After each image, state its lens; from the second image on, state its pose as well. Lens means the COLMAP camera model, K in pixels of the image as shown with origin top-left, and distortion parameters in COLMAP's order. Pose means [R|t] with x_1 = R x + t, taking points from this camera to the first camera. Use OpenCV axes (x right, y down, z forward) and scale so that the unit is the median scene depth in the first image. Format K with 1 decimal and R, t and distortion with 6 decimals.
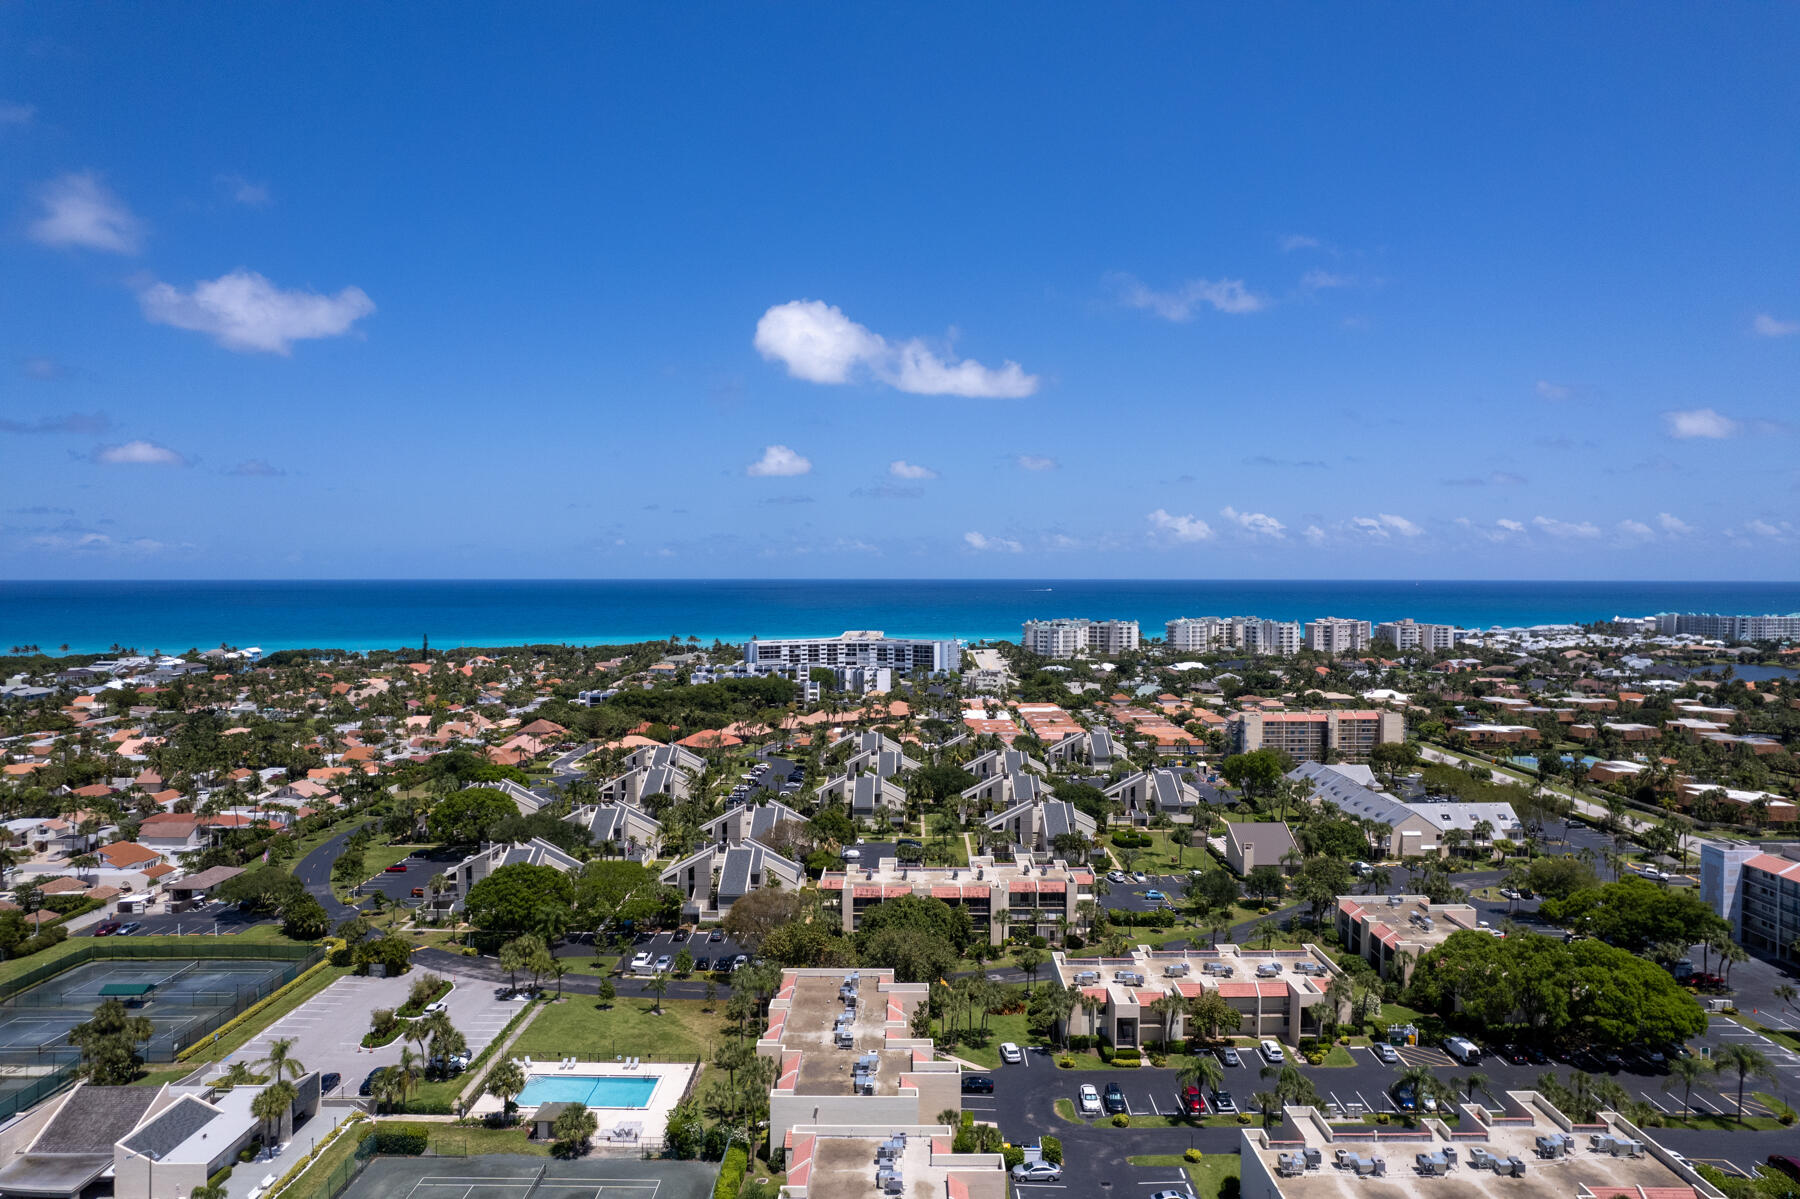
lens RADIAL K [[1124.1, 0, 899.3], [0, 1124.1, 607.5], [0, 0, 1]] dist [-0.074686, 0.064129]
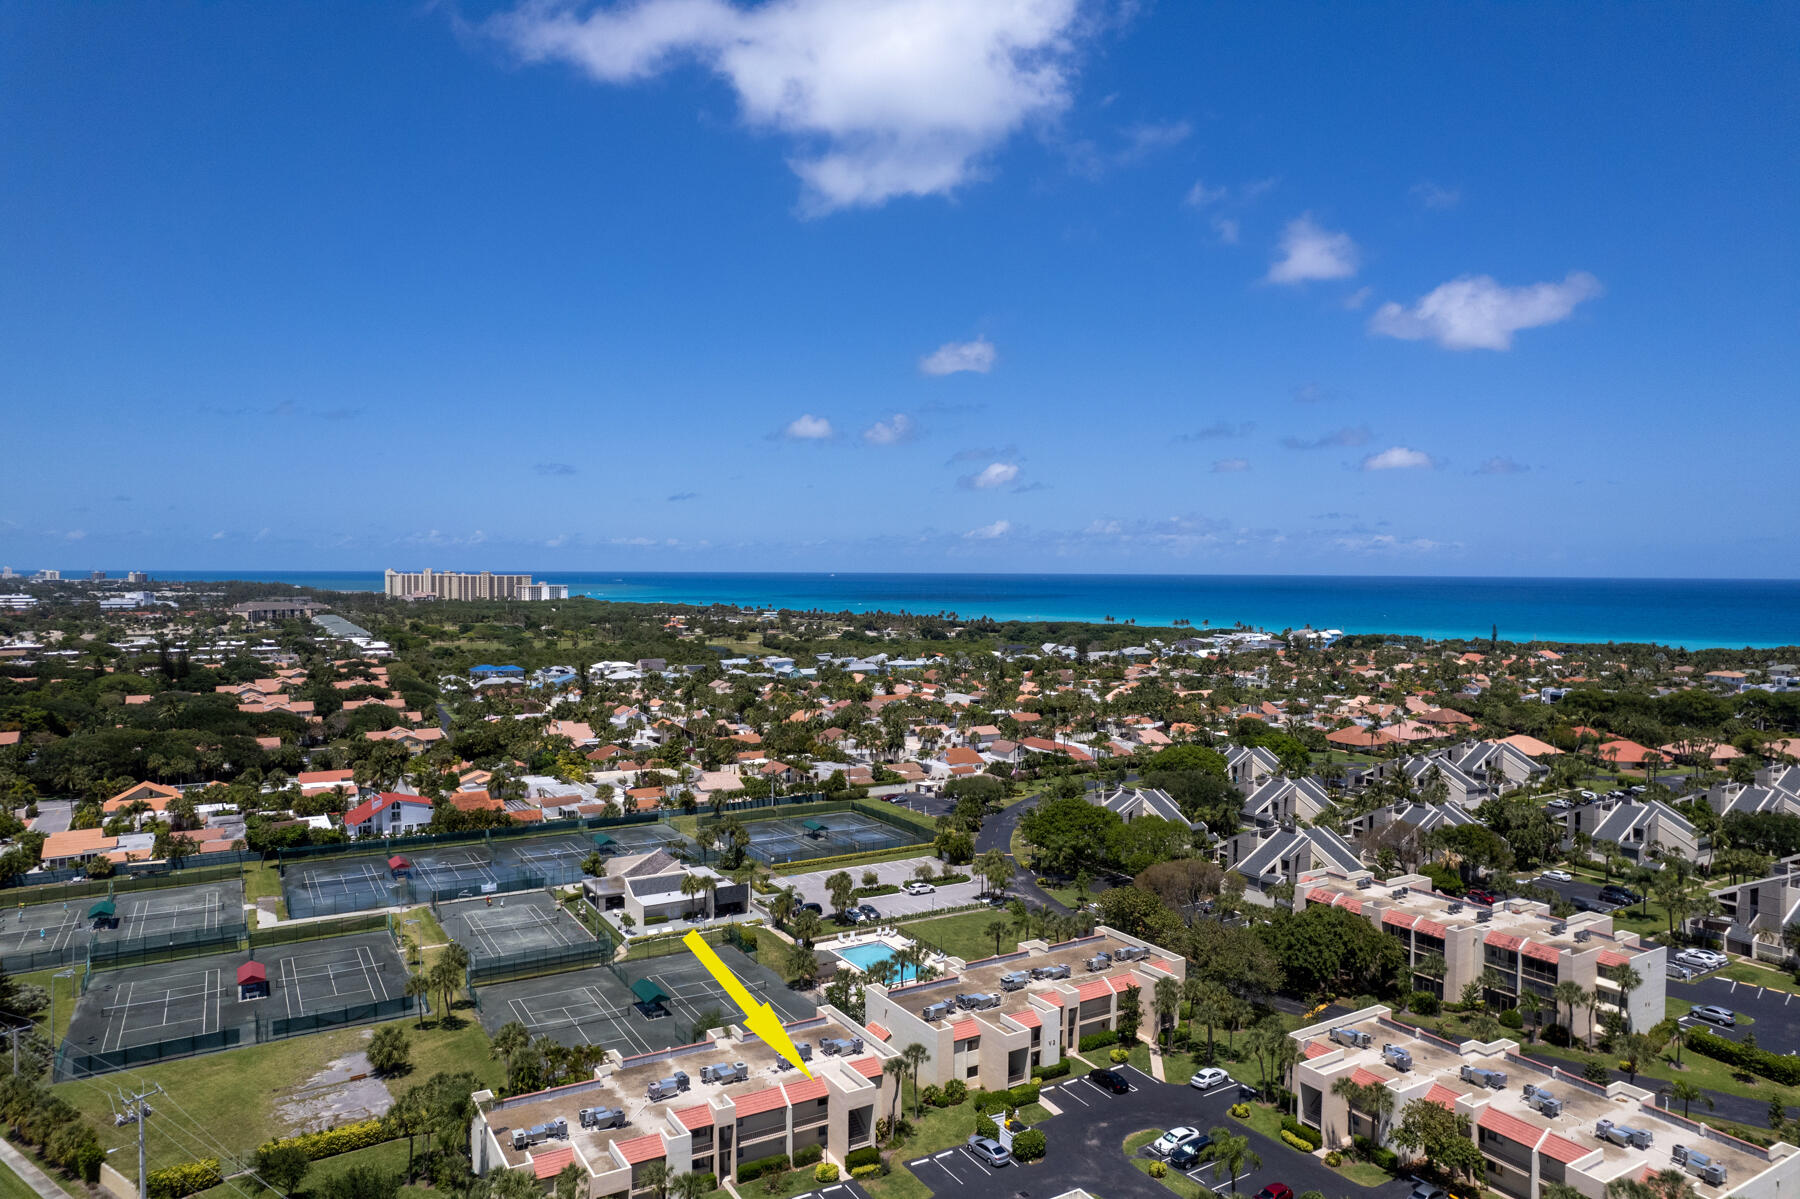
lens RADIAL K [[1124.1, 0, 899.3], [0, 1124.1, 607.5], [0, 0, 1]] dist [-0.074686, 0.064129]
pose [[0.534555, 0.032546, -0.844507, 0.238385], [-0.029344, 0.999370, 0.019940, 0.010696], [0.844624, 0.014122, 0.535173, 0.119917]]
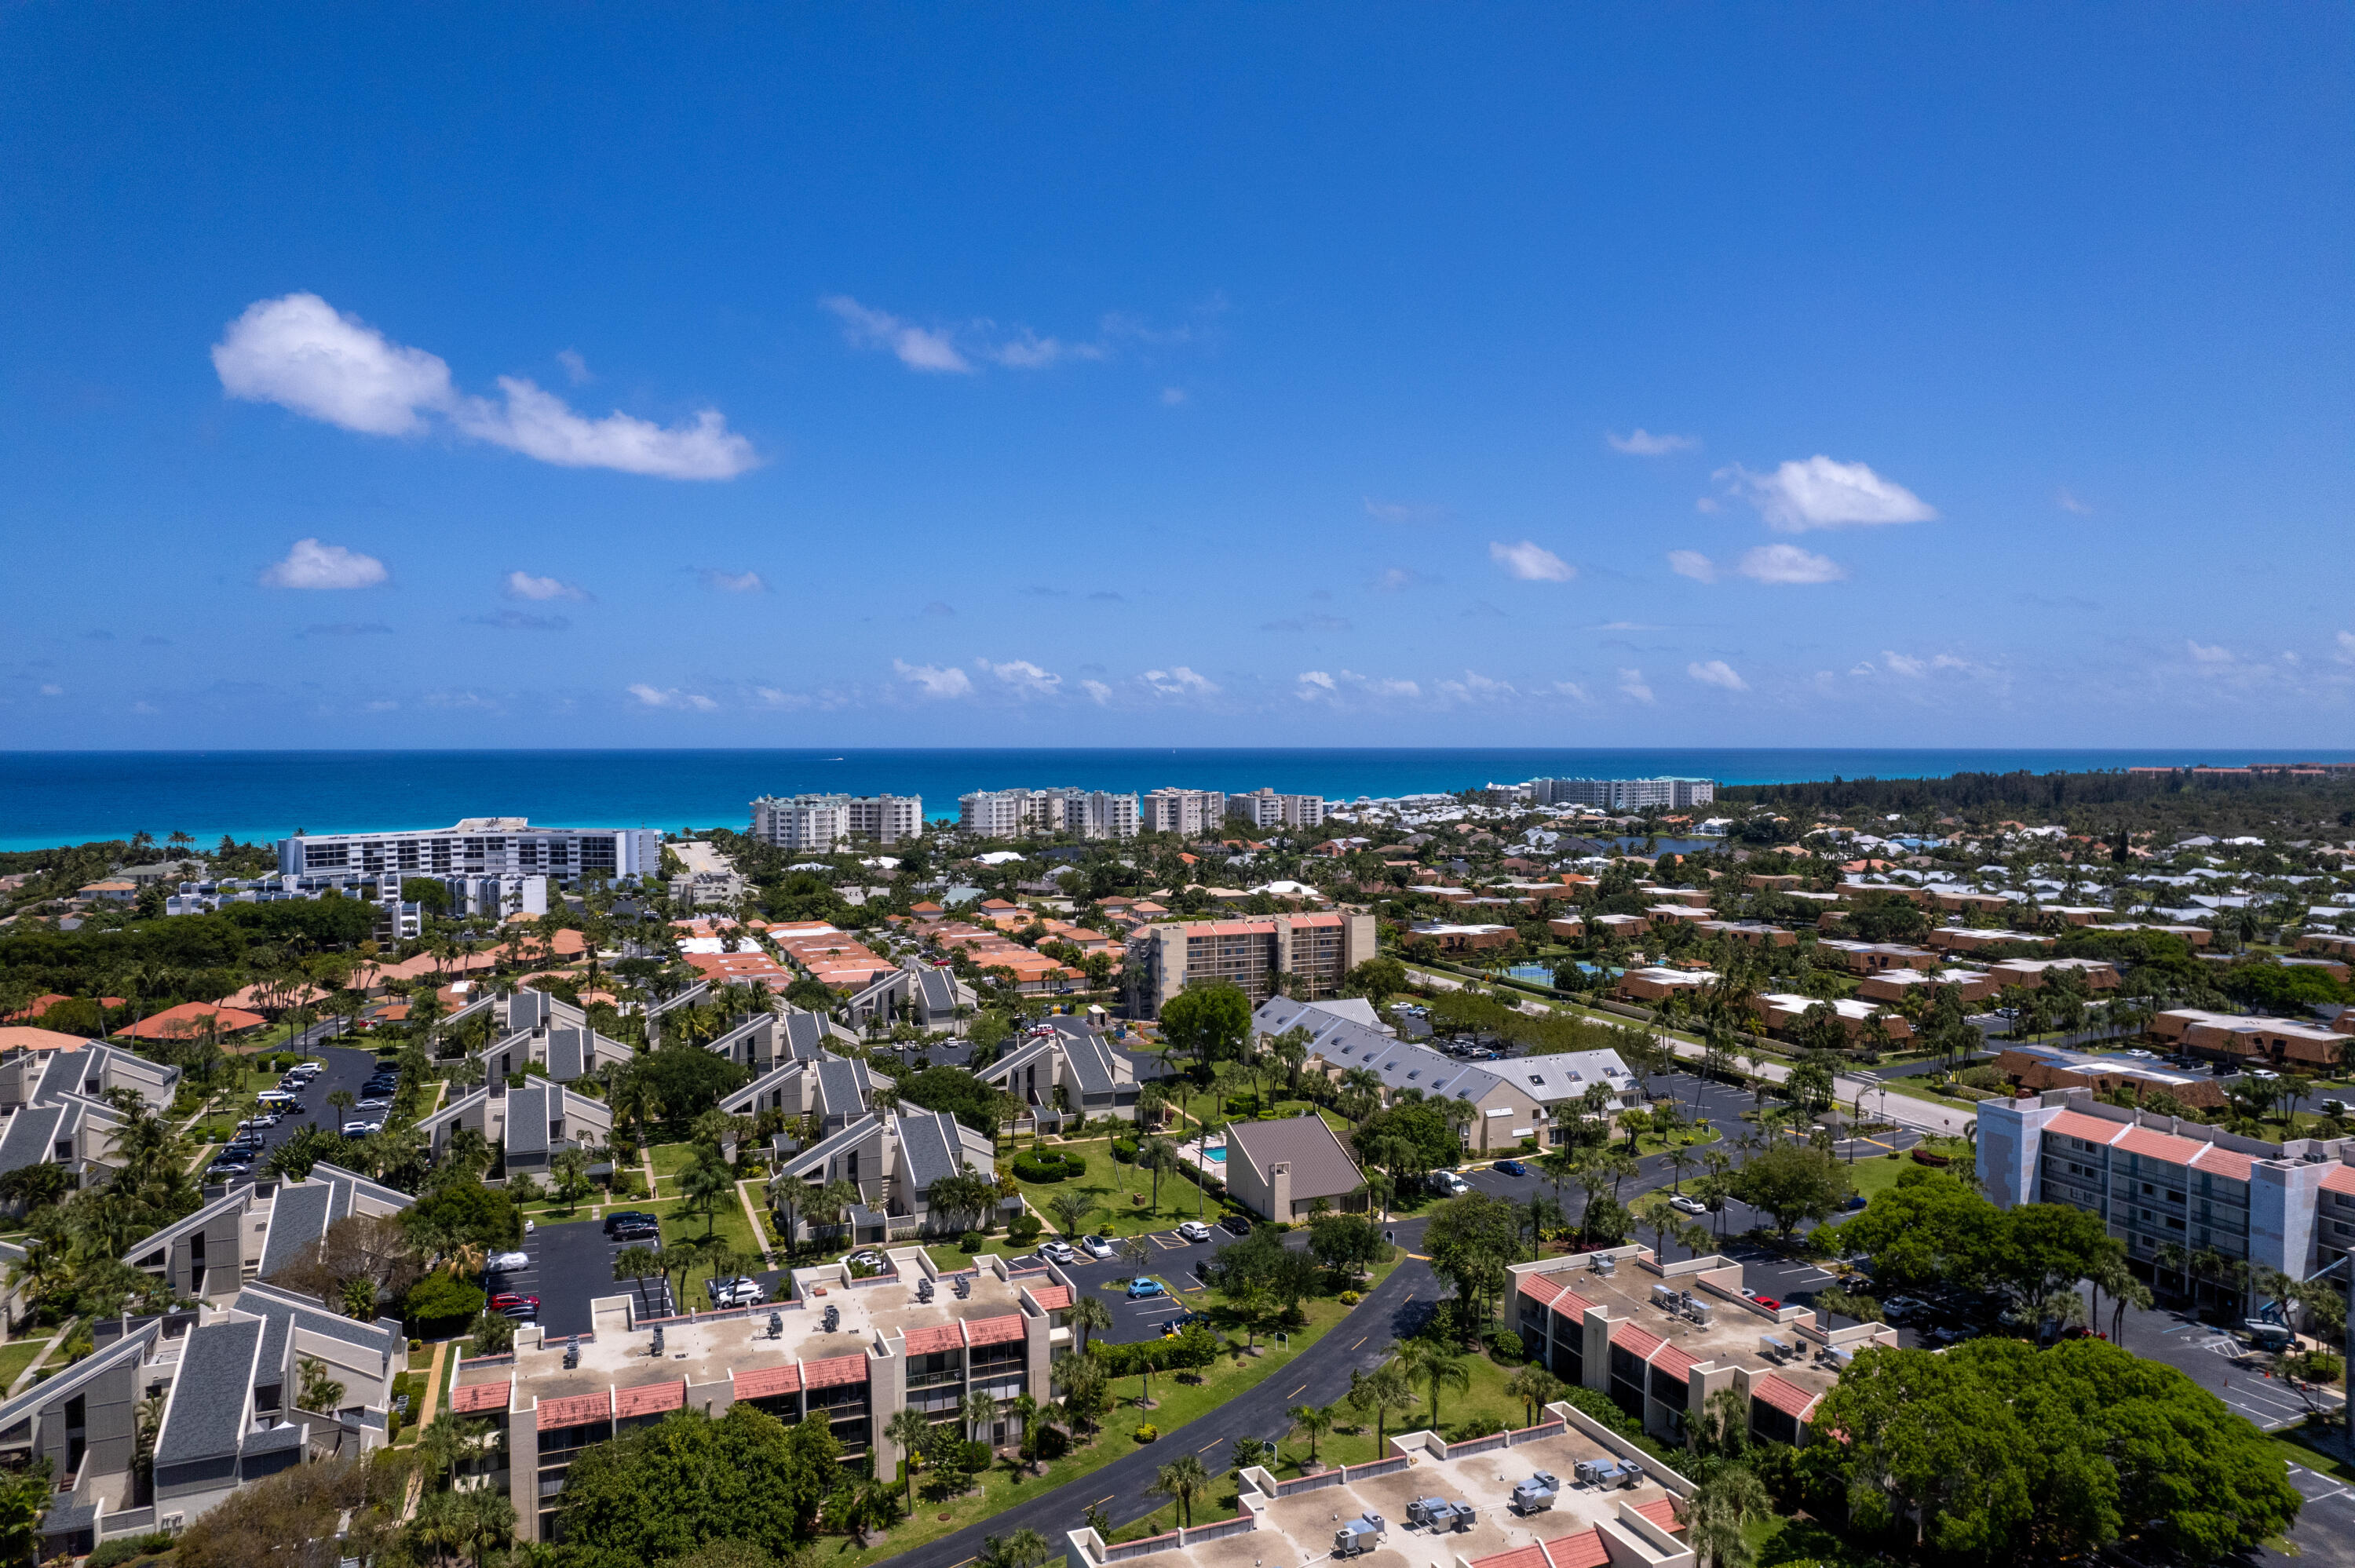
lens RADIAL K [[1470.5, 0, 1176.5], [0, 1470.5, 794.5], [0, 0, 1]] dist [-0.074686, 0.064129]
pose [[0.915382, -0.014243, 0.402335, -0.016586], [0.011741, 0.999893, 0.008683, 0.010206], [-0.402415, -0.003225, 0.915451, 0.192576]]
